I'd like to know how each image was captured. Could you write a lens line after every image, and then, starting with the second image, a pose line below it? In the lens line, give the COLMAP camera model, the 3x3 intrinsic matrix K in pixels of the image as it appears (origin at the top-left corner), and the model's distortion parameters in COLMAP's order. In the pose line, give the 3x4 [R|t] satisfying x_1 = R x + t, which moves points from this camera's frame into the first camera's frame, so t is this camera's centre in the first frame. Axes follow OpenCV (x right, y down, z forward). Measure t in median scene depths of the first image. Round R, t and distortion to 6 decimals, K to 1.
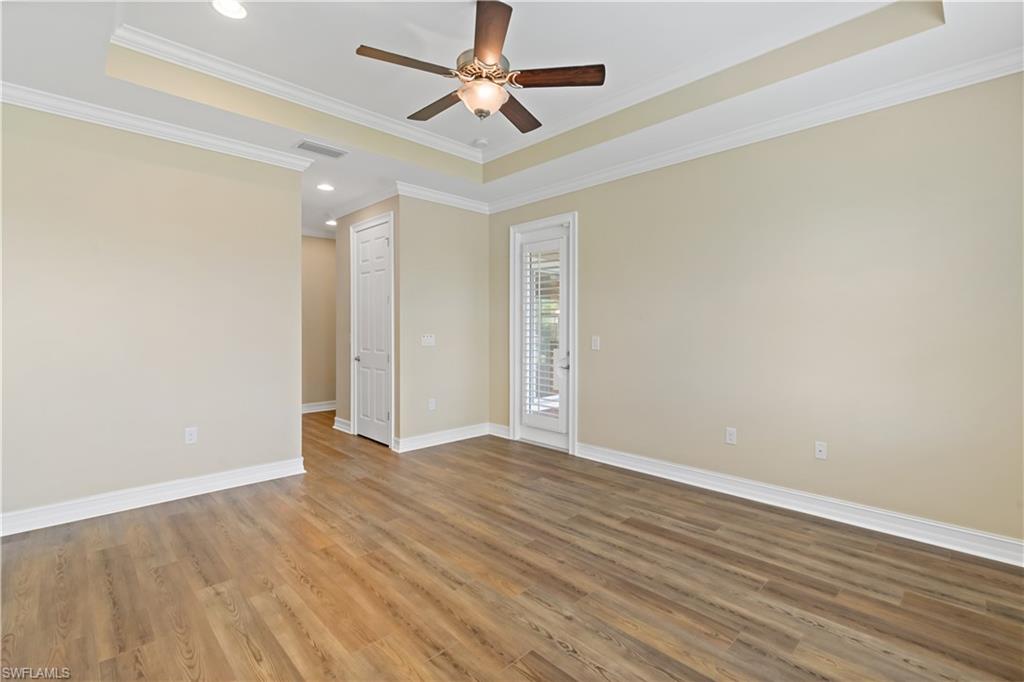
lens RADIAL K [[457.8, 0, 522.5], [0, 457.8, 332.6], [0, 0, 1]] dist [0.001759, -0.001762]
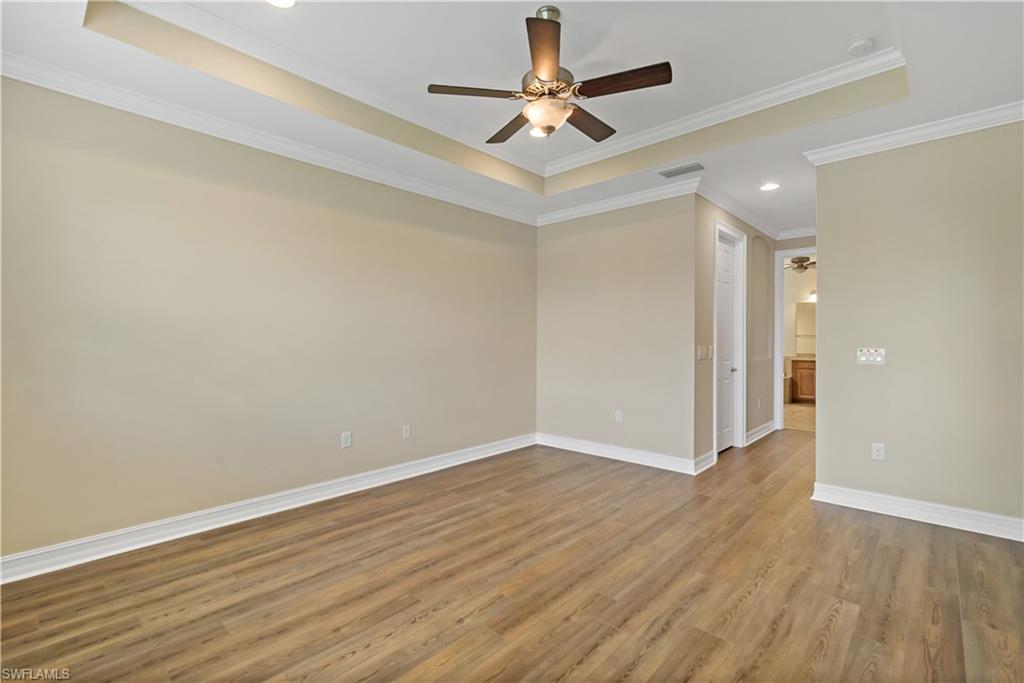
lens RADIAL K [[457.8, 0, 513.6], [0, 457.8, 342.9], [0, 0, 1]] dist [0.001759, -0.001762]
pose [[0.044986, 0.007863, -0.998957, 0.779365], [-0.008601, 0.999935, 0.007483, -0.006876], [0.998951, 0.008256, 0.045051, 0.737033]]
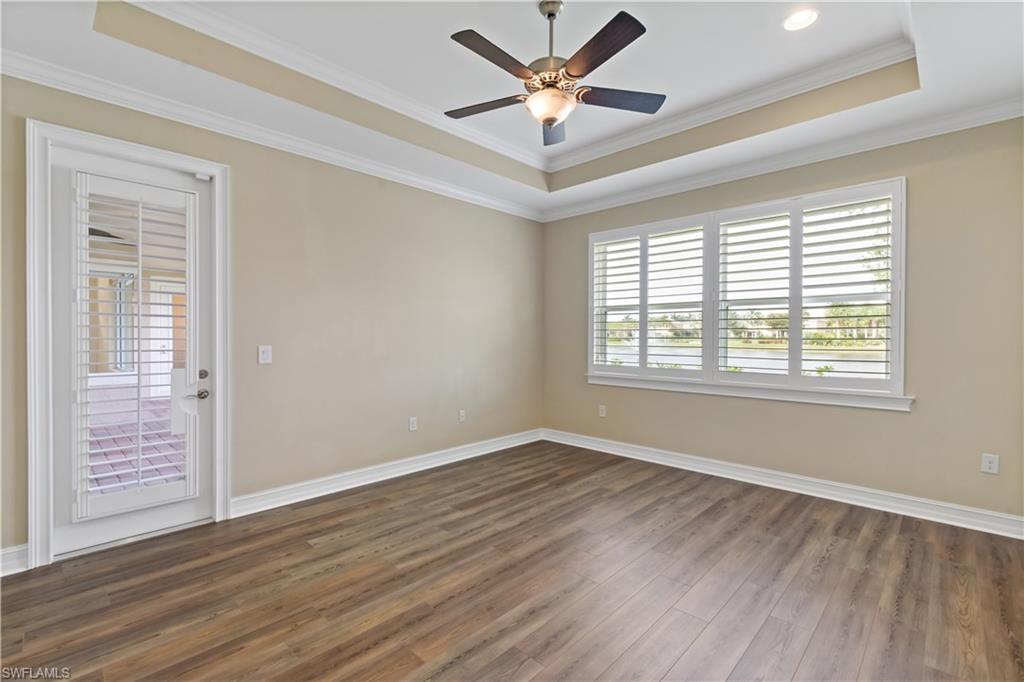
lens RADIAL K [[457.8, 0, 507.6], [0, 457.8, 341.9], [0, 0, 1]] dist [0.001759, -0.001762]
pose [[-0.015446, -0.015586, 0.999759, -0.915715], [0.008590, 0.999840, 0.015720, -0.010728], [-0.999844, 0.008831, -0.015309, 0.927310]]
